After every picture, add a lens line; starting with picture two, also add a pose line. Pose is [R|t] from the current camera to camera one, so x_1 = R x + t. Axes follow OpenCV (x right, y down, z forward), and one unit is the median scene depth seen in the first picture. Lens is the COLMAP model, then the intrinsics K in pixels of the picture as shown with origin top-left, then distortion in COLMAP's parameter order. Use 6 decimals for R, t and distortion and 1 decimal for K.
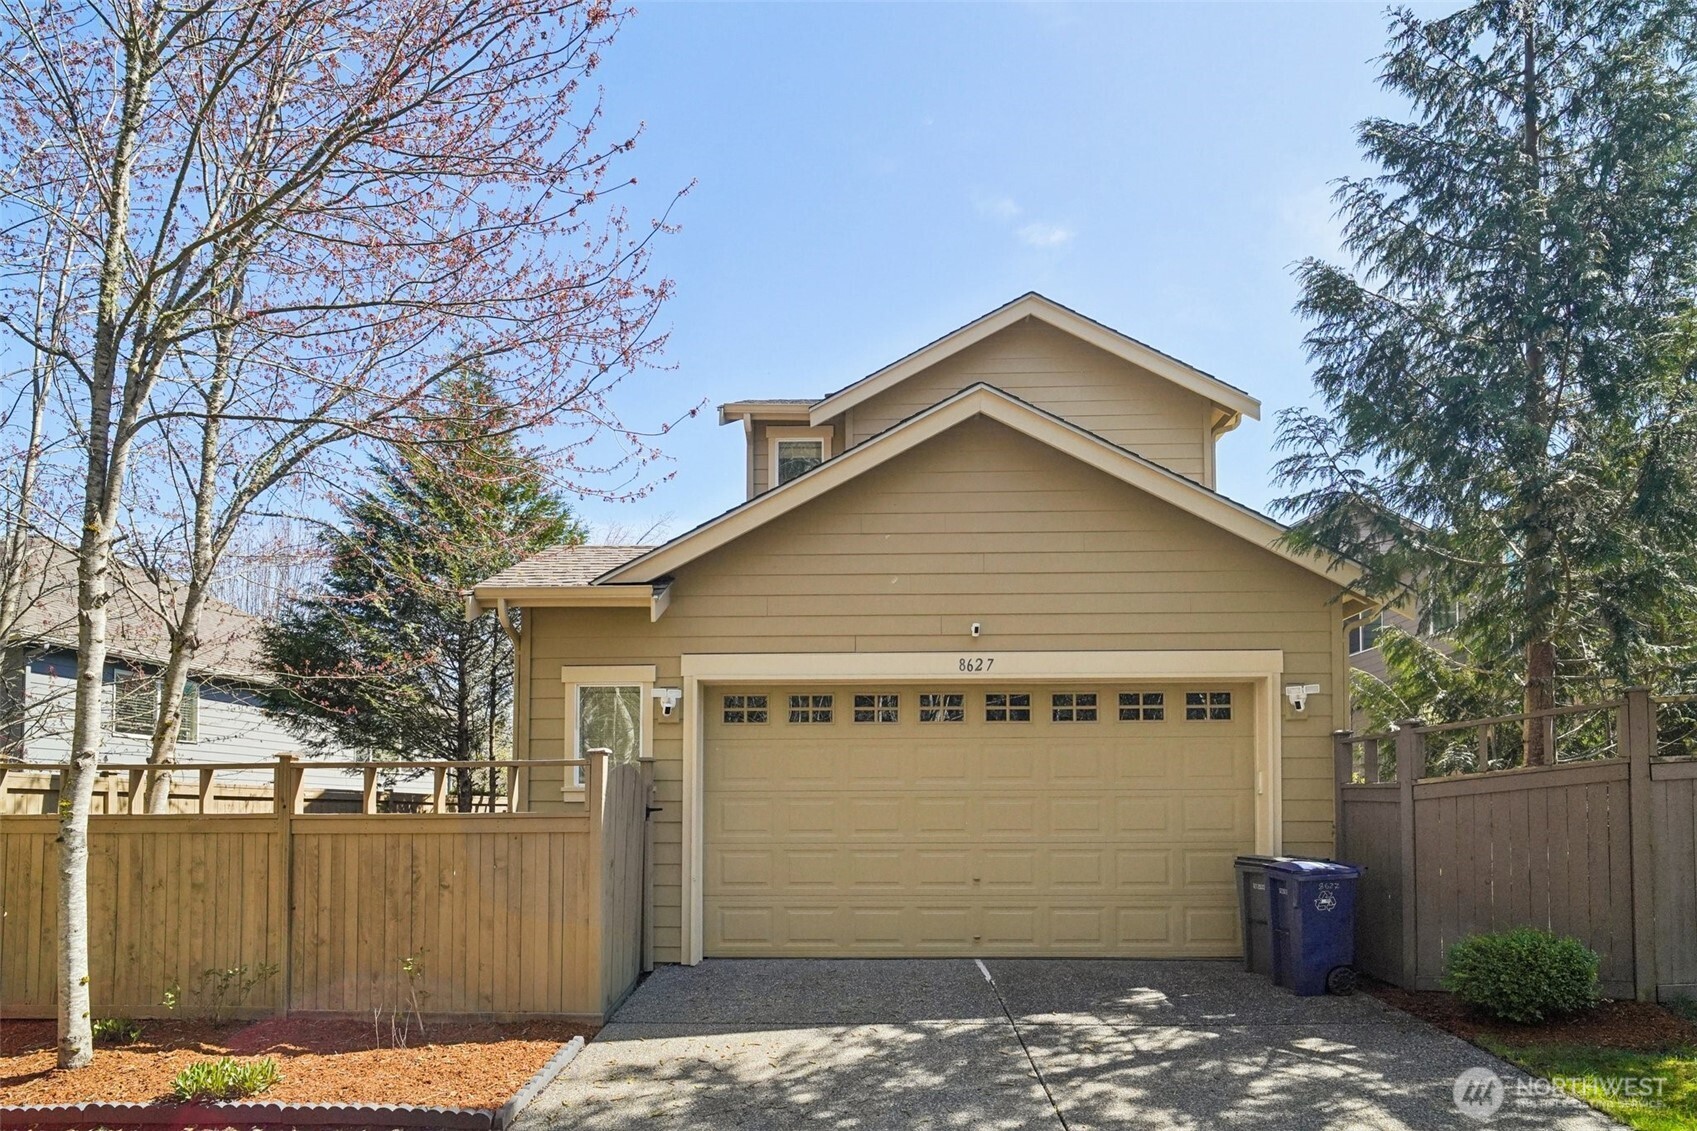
lens RADIAL K [[815.5, 0, 848.1], [0, 815.5, 634.5], [0, 0, 1]] dist [-0.019846, 0.009567]
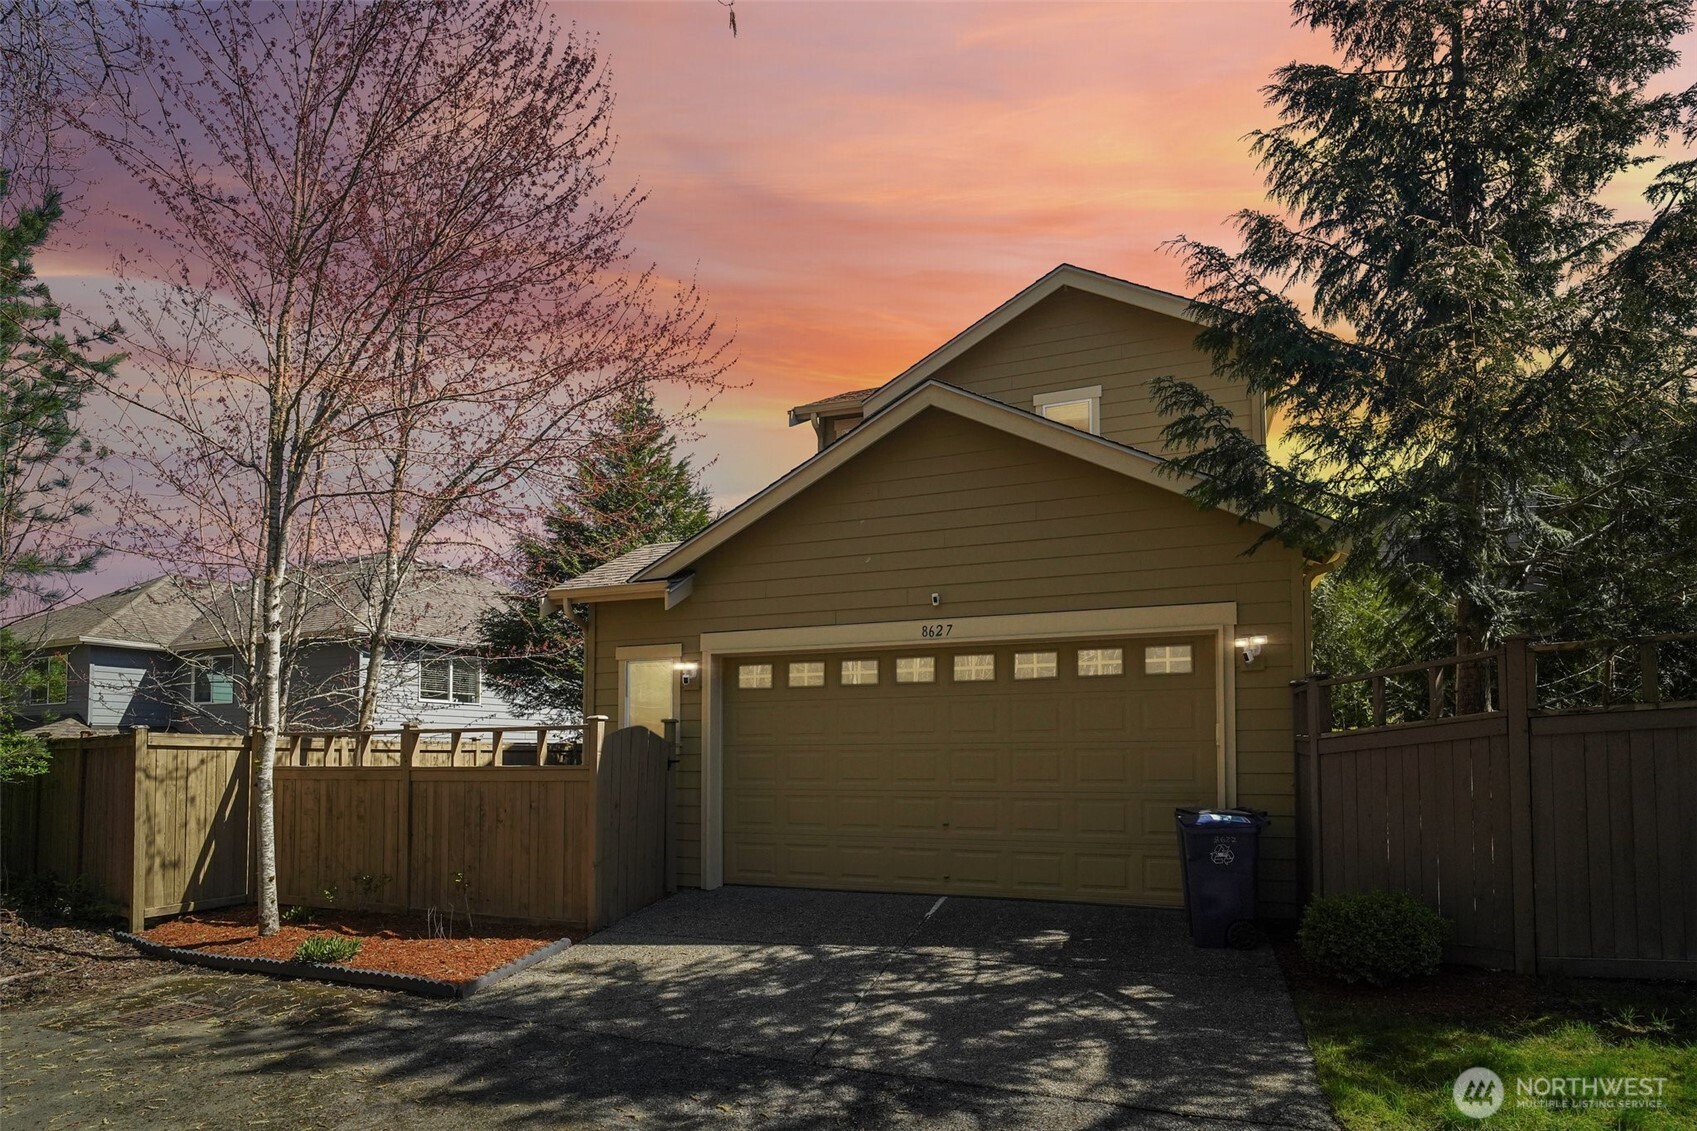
lens RADIAL K [[765.8, 0, 848.5], [0, 765.8, 565.5], [0, 0, 1]] dist [-0.009837, -0.000269]
pose [[0.957220, -0.071821, -0.280308, 0.480386], [0.065048, 0.997323, -0.033406, -0.035129], [0.281956, 0.013743, 0.959329, -0.063307]]
